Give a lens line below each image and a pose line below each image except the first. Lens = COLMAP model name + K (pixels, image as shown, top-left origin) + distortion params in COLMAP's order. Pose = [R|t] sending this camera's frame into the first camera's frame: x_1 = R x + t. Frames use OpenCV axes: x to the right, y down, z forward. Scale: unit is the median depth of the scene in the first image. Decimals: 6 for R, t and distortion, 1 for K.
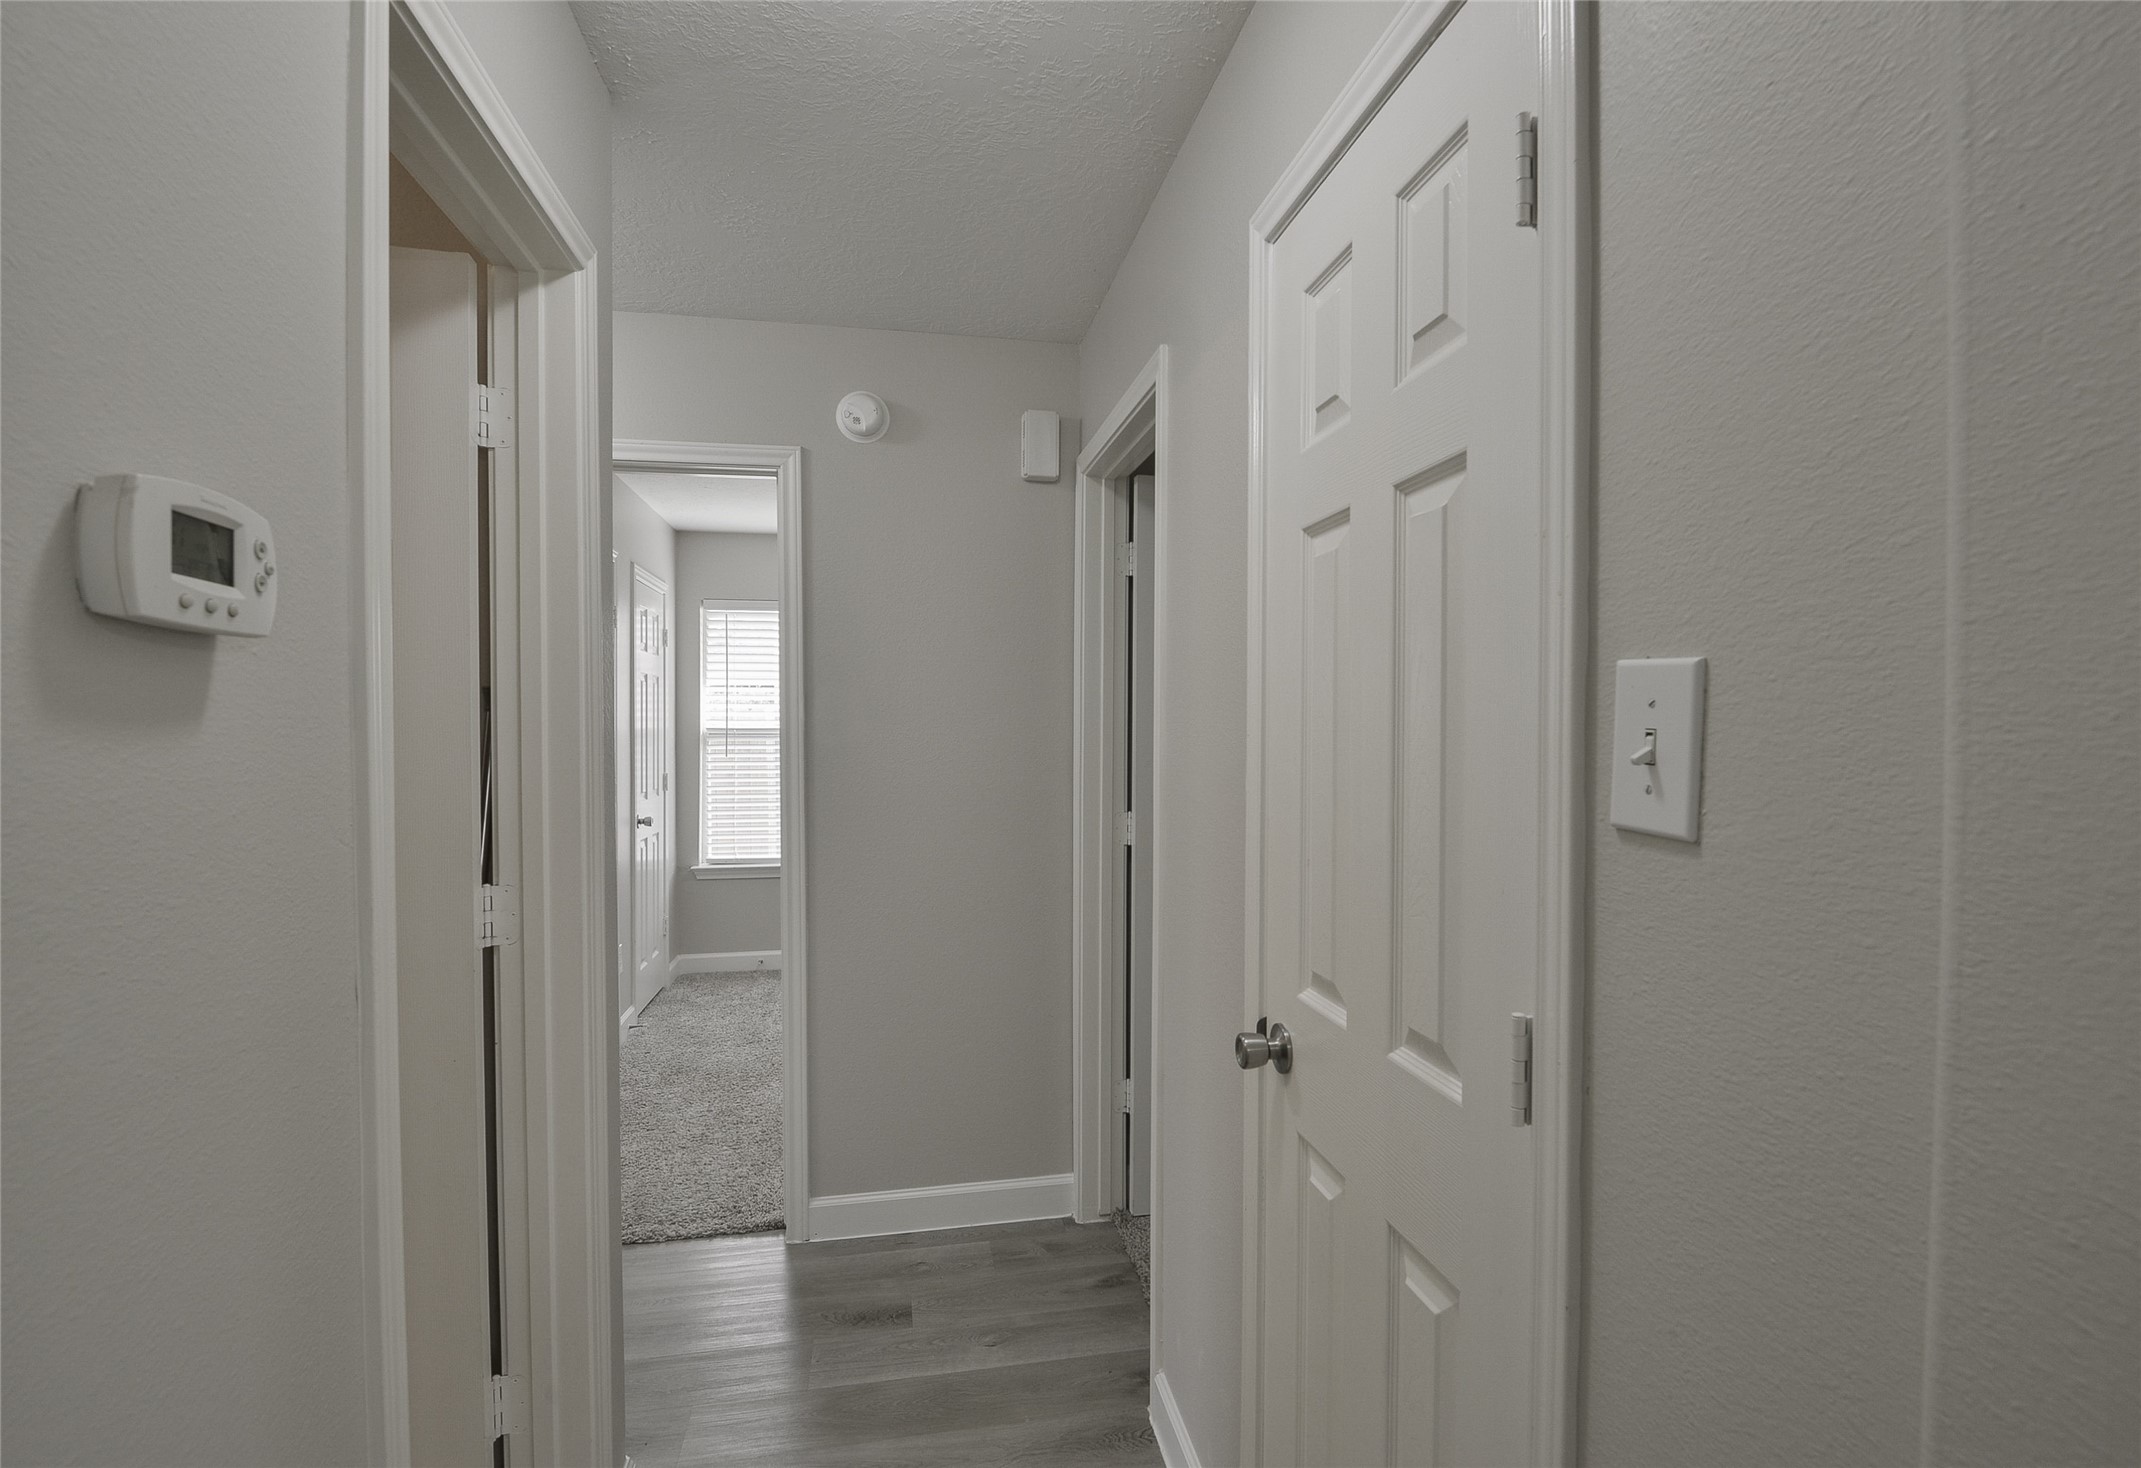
lens RADIAL K [[1012.8, 0, 1070.5], [0, 1012.8, 734.0], [0, 0, 1]] dist [-0.000350, 0.000012]
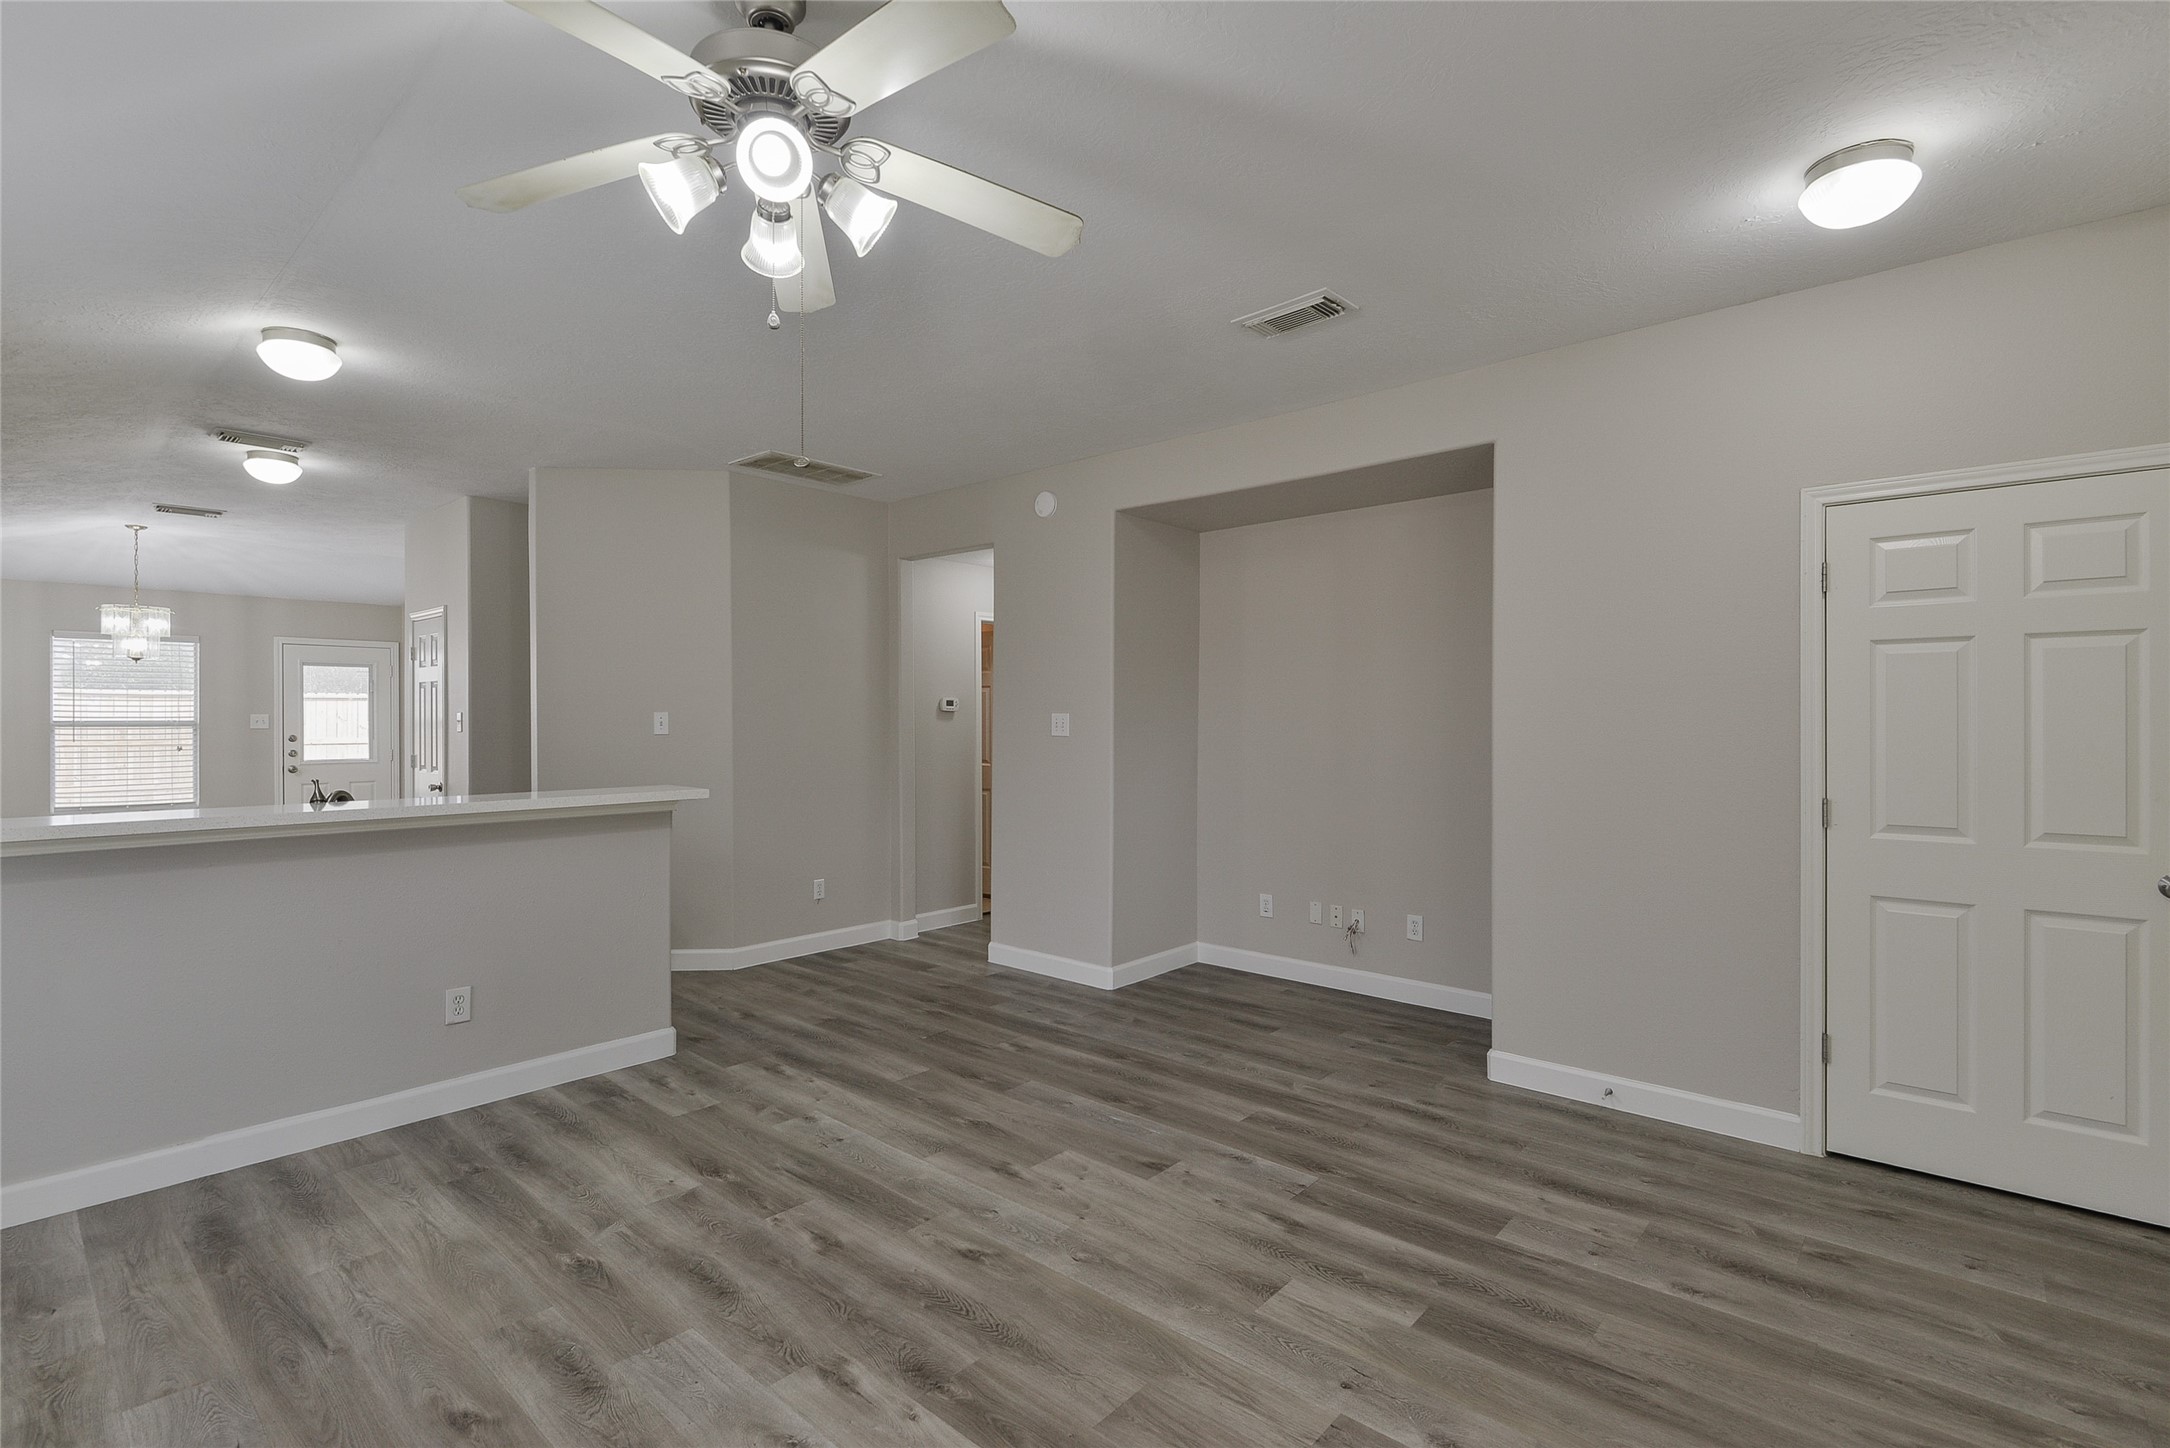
lens RADIAL K [[994.6, 0, 1079.0], [0, 994.6, 721.1], [0, 0, 1]] dist [0.007325, -0.007473]
pose [[0.609174, 0.004554, -0.793024, 1.346037], [-0.008188, 0.999966, -0.000547, -0.000734], [0.792994, 0.006826, 0.609191, -0.698899]]
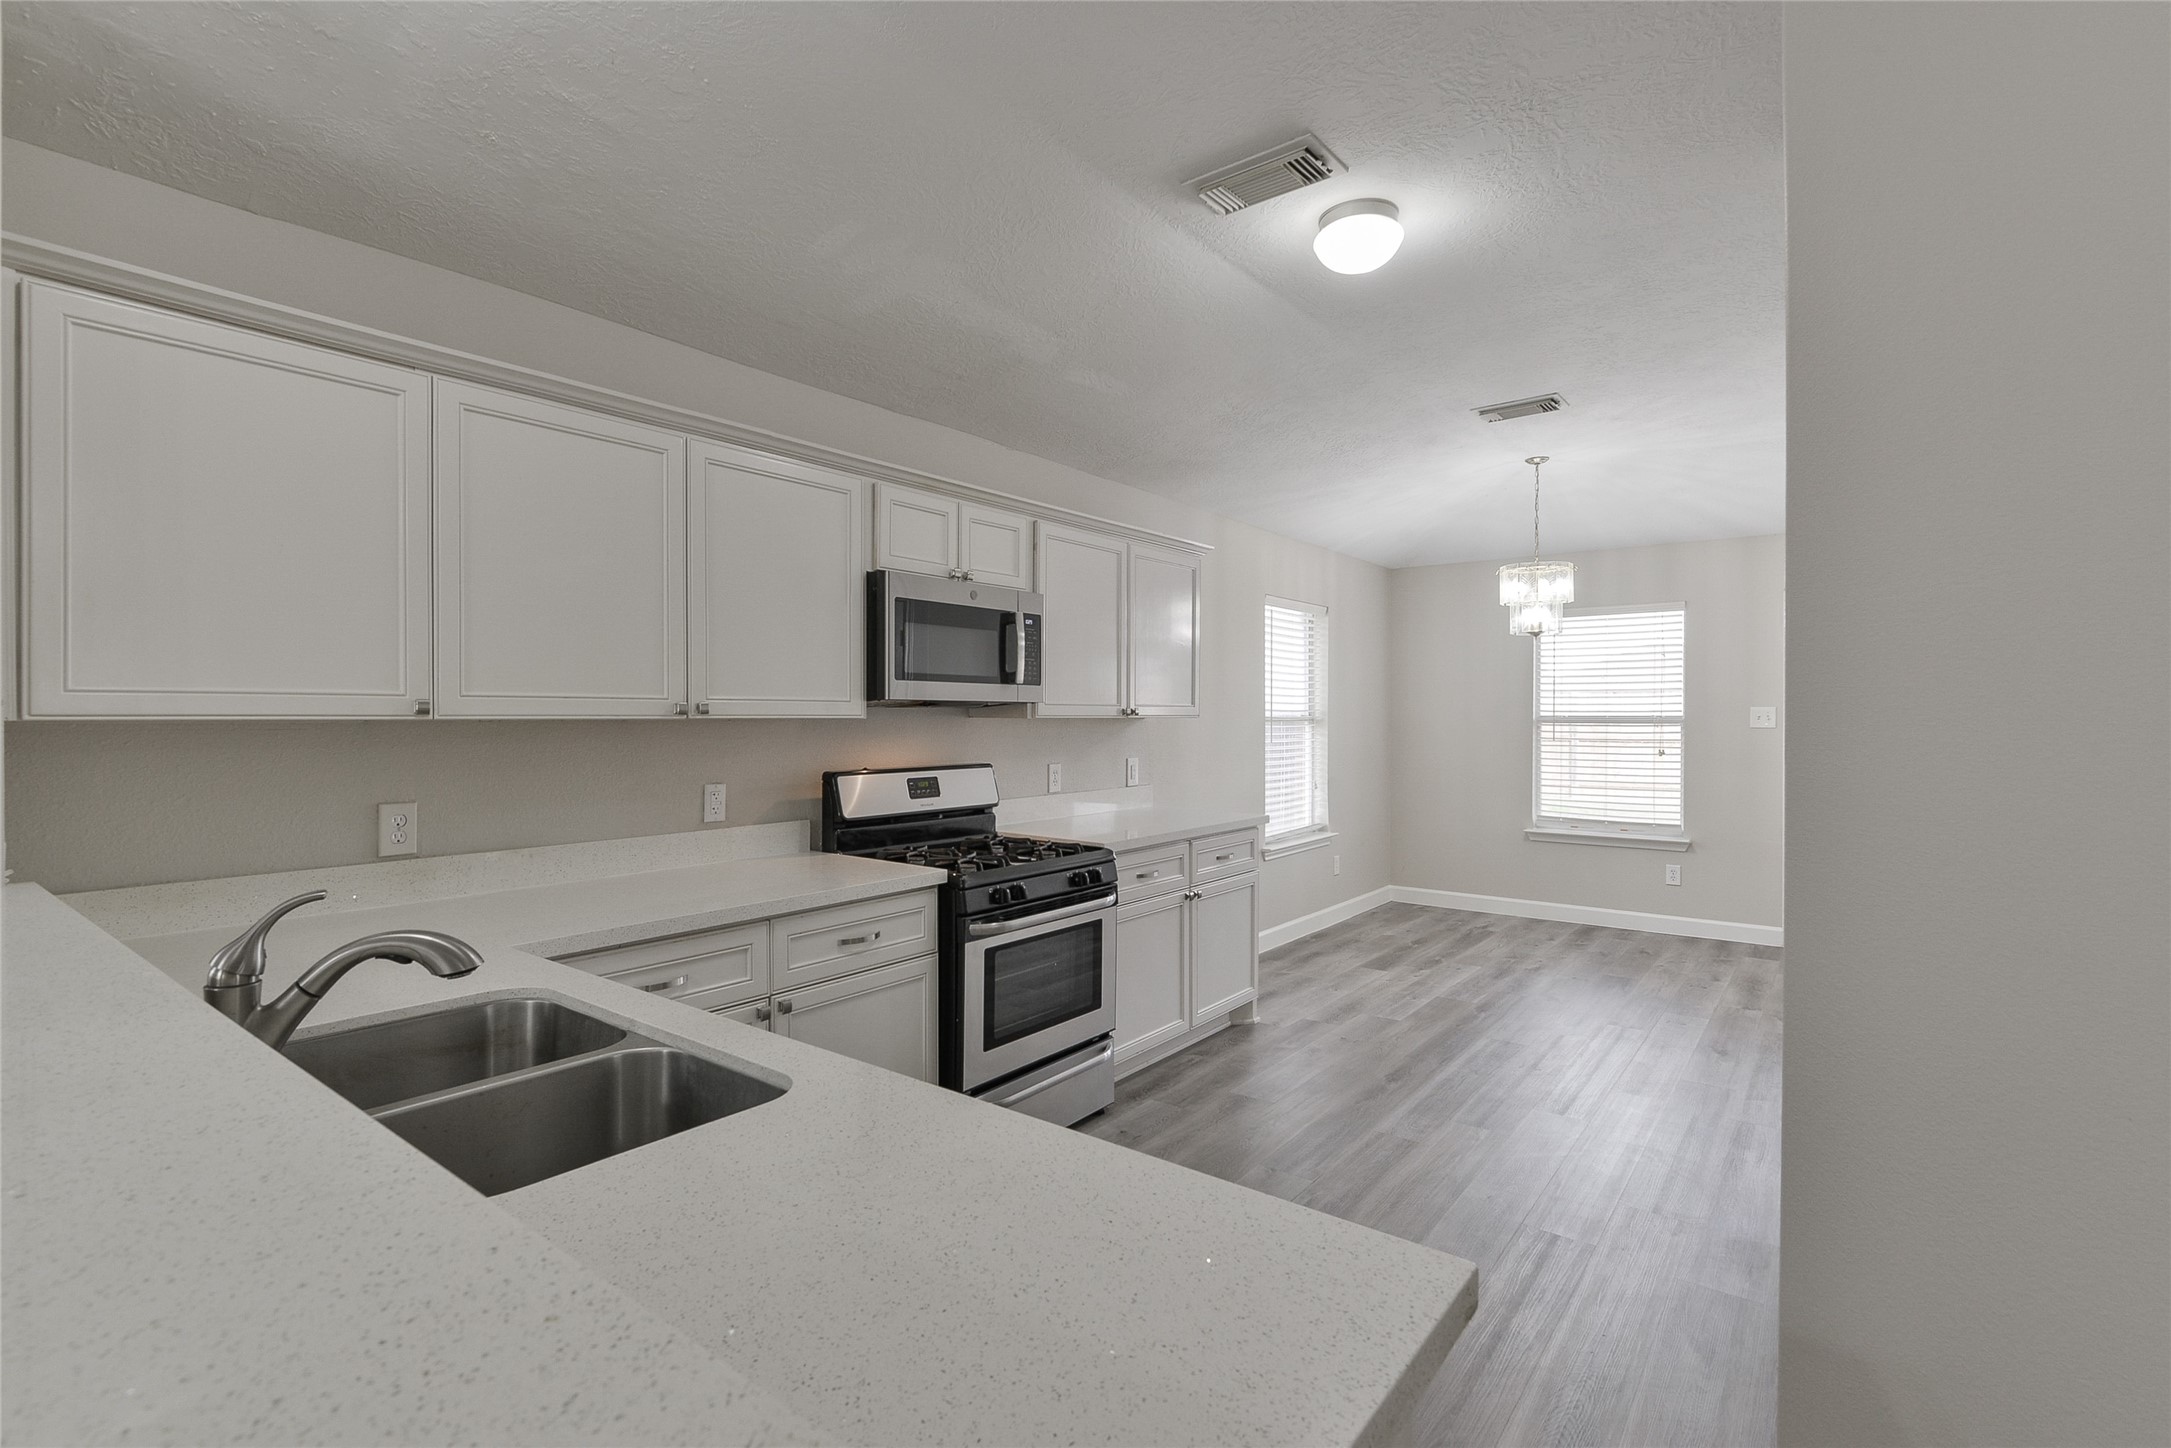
lens RADIAL K [[995.0, 0, 1079.5], [0, 995.0, 721.1], [0, 0, 1]] dist [0.007325, -0.007473]
pose [[-0.751132, 0.006333, -0.660122, 0.256037], [-0.005099, 0.999869, 0.015394, 0.001697], [0.660133, 0.014929, -0.751000, -0.340214]]
